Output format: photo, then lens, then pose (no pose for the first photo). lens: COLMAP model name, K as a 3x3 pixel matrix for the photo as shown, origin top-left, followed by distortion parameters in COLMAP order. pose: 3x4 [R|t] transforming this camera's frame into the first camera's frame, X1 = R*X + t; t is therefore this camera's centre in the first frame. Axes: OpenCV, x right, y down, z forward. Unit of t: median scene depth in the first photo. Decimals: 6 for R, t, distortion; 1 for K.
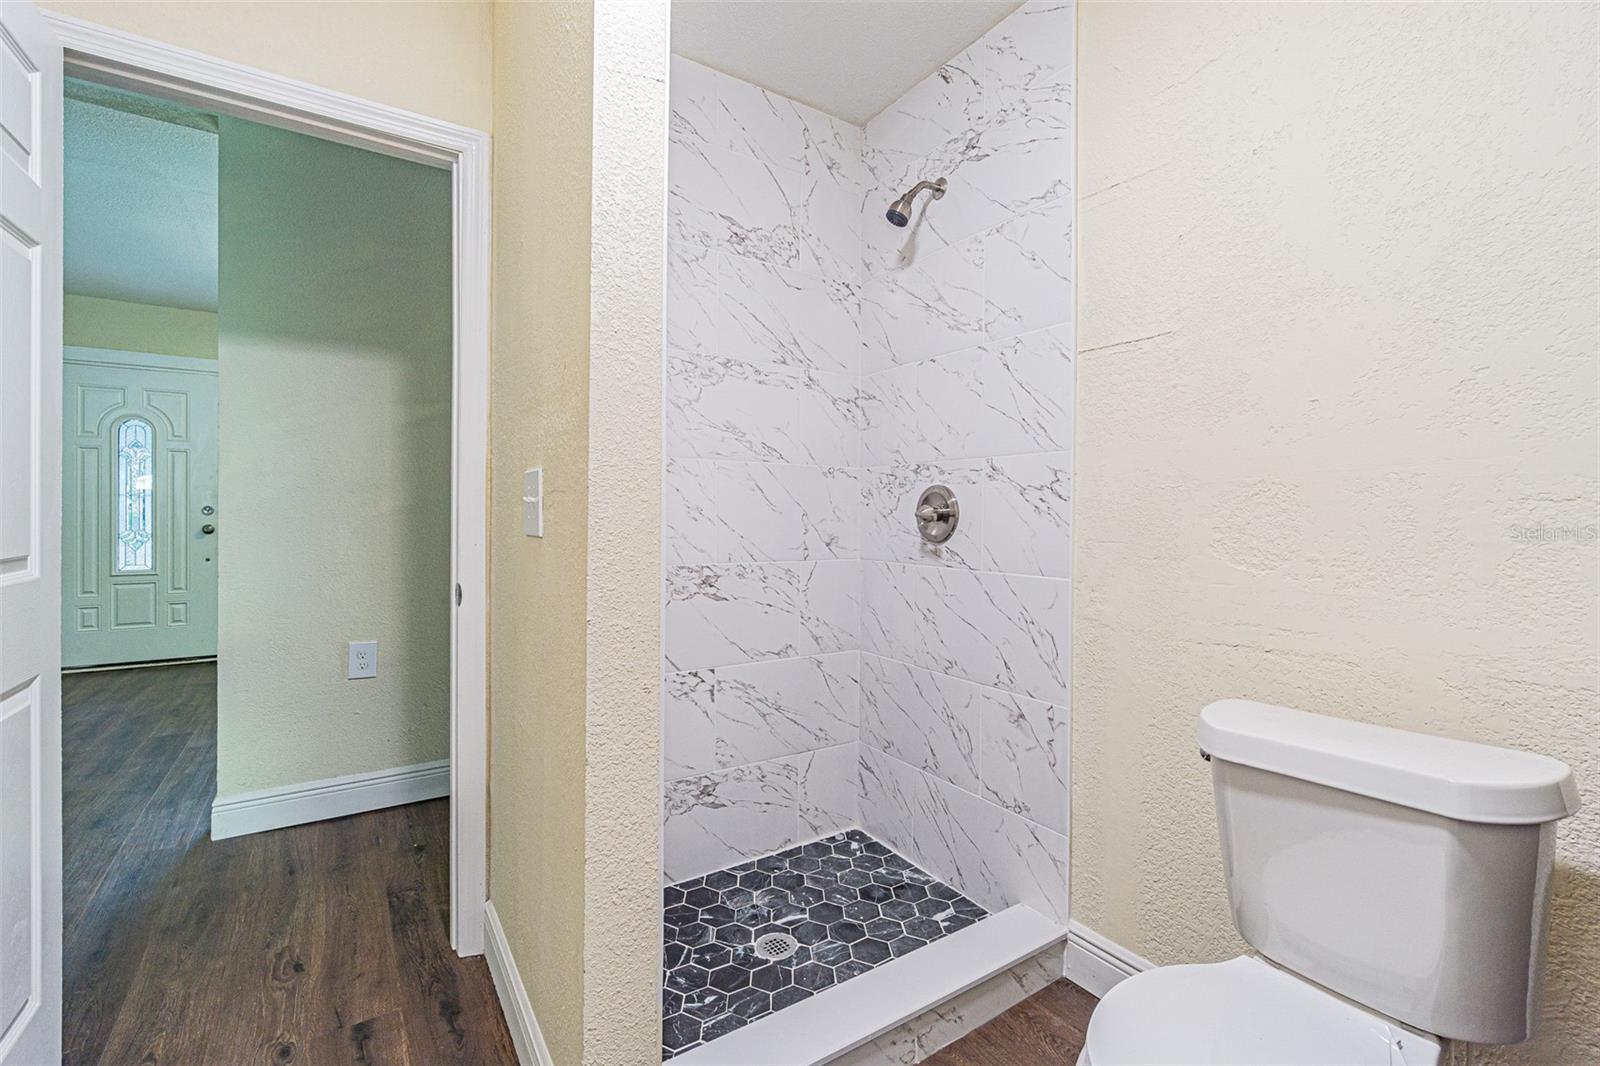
lens RADIAL K [[691.5, 0, 808.1], [0, 691.5, 521.5], [0, 0, 1]] dist [-0.005471, 0.001028]
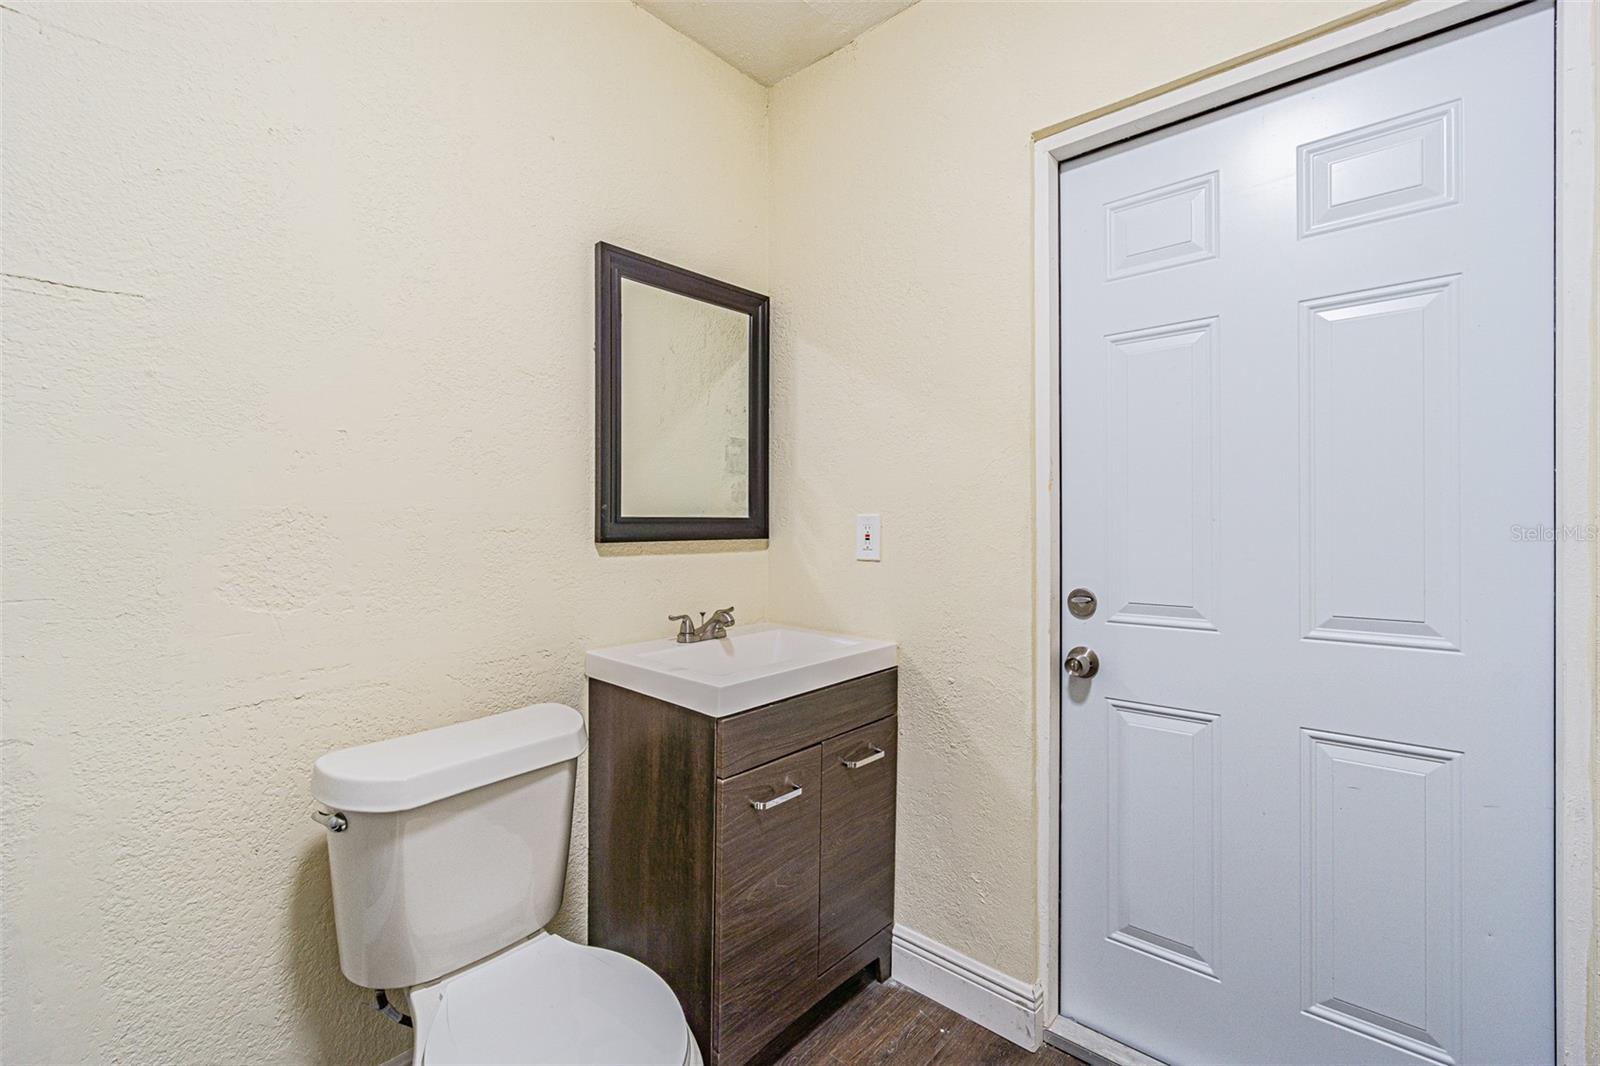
lens RADIAL K [[691.5, 0, 794.3], [0, 691.5, 526.6], [0, 0, 1]] dist [-0.005471, 0.001028]
pose [[-0.242732, -0.019266, 0.969902, -0.447295], [0.006360, 0.999750, 0.021450, -0.064154], [-0.970073, 0.011375, -0.242548, 0.713673]]
